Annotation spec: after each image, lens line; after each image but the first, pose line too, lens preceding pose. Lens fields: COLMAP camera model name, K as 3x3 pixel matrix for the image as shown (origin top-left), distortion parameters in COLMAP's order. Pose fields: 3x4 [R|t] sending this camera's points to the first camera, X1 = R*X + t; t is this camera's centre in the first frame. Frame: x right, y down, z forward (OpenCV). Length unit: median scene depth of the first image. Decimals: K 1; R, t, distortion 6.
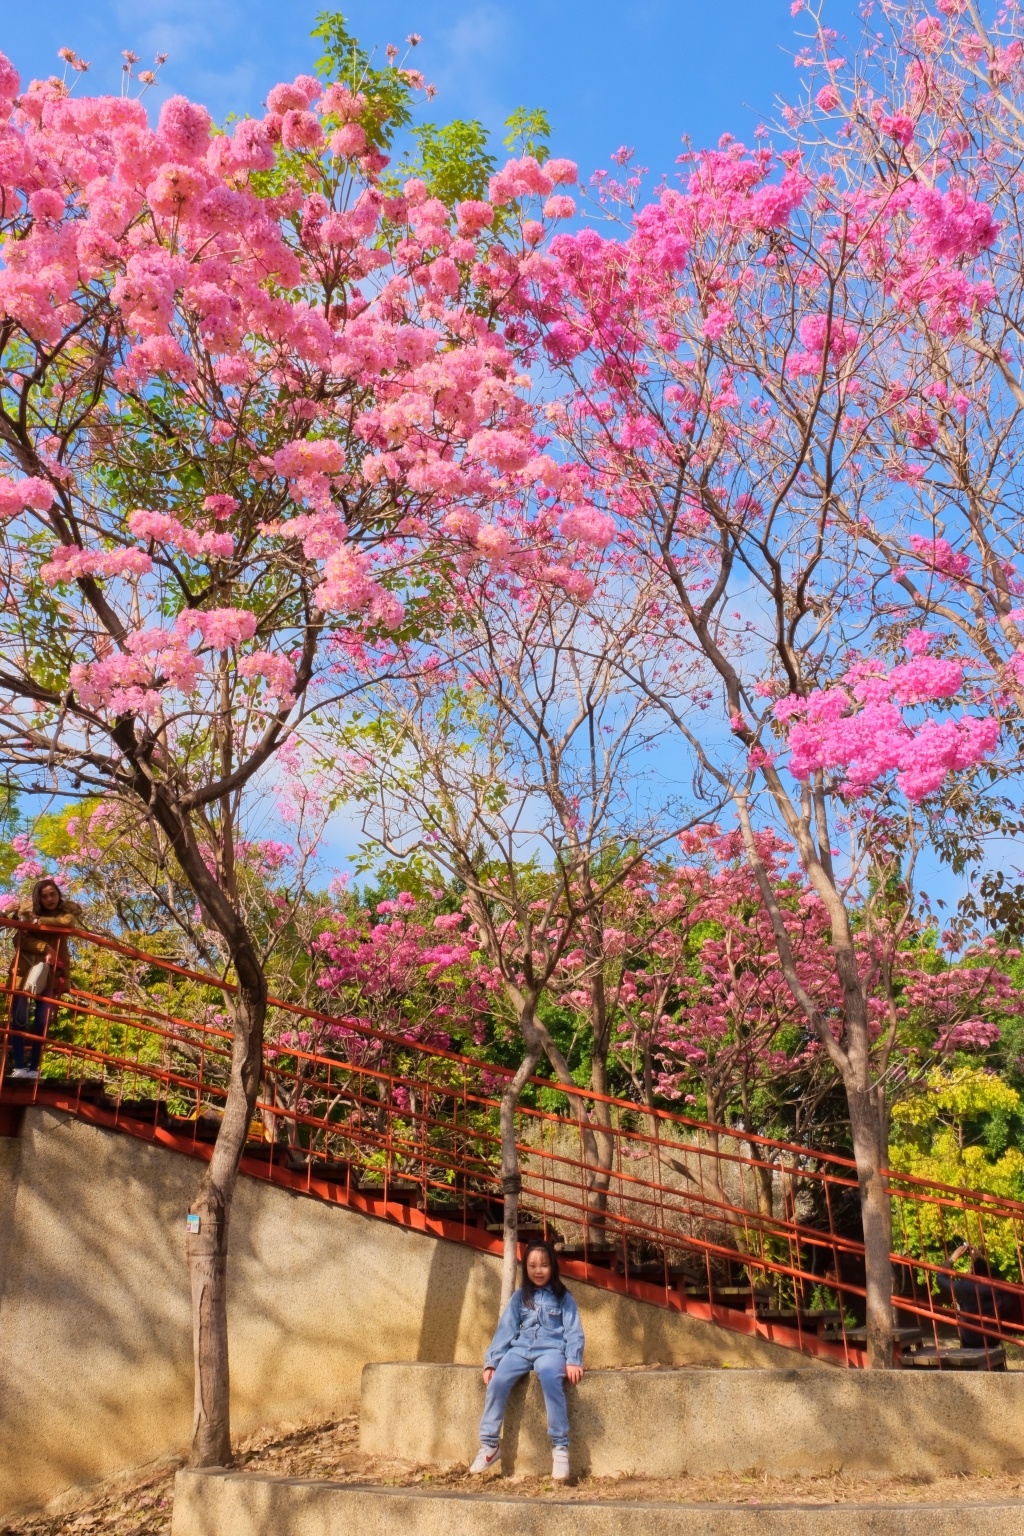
lens RADIAL K [[1127.8, 0, 469.2], [0, 1127.8, 773.8], [0, 0, 1]] dist [-0.007007, -0.004053]
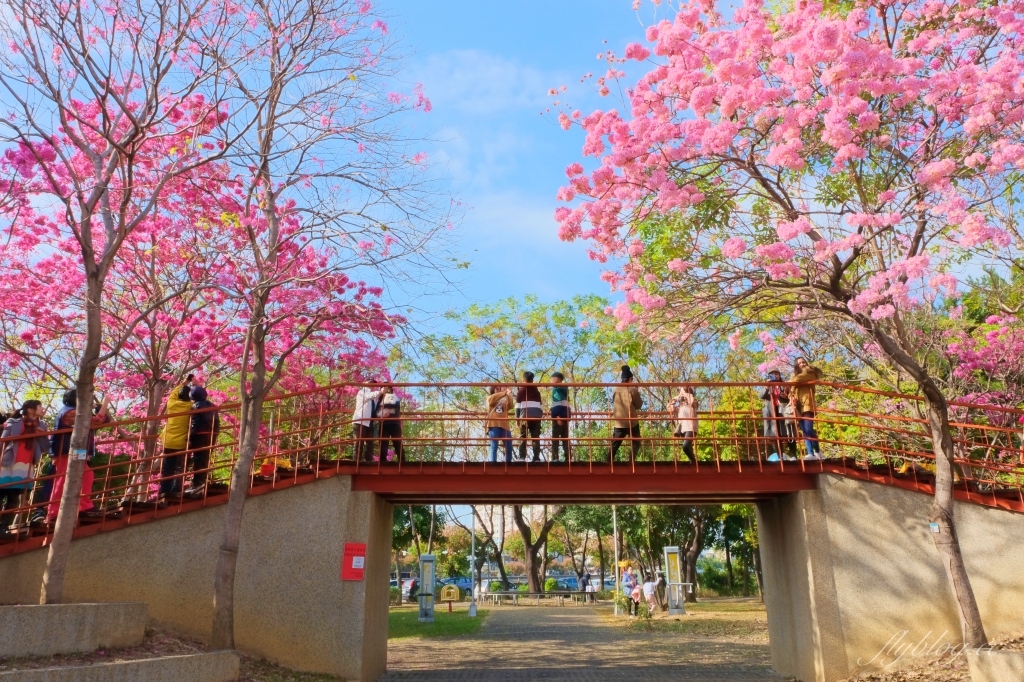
lens RADIAL K [[720.2, 0, 514.1], [0, 720.2, 328.1], [0, 0, 1]] dist [-0.005406, -0.005973]
pose [[0.782206, -0.205163, -0.588270, -0.018234], [0.271258, 0.962179, 0.025117, -0.124128], [0.560868, -0.179220, 0.808274, -0.265113]]
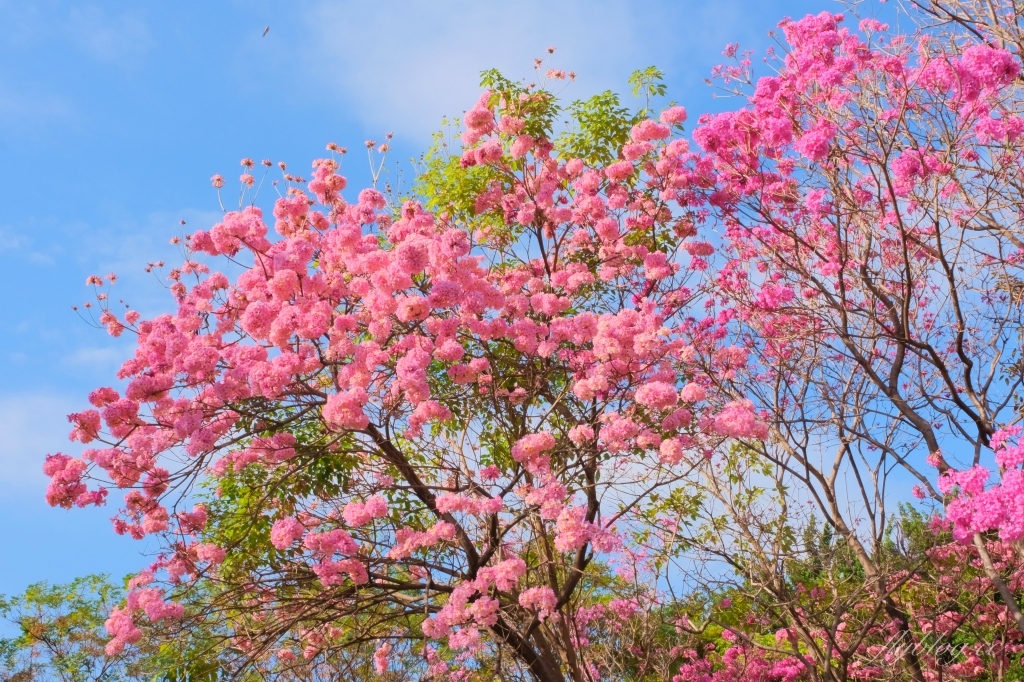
lens RADIAL K [[1050.9, 0, 512.0], [0, 1050.9, 341.0], [0, 0, 1]] dist [-0.018867, -0.006897]
pose [[0.931448, -0.265415, -0.248915, 0.112619], [0.234464, 0.960910, -0.147235, -0.106958], [0.278264, 0.078780, 0.957269, -0.192563]]
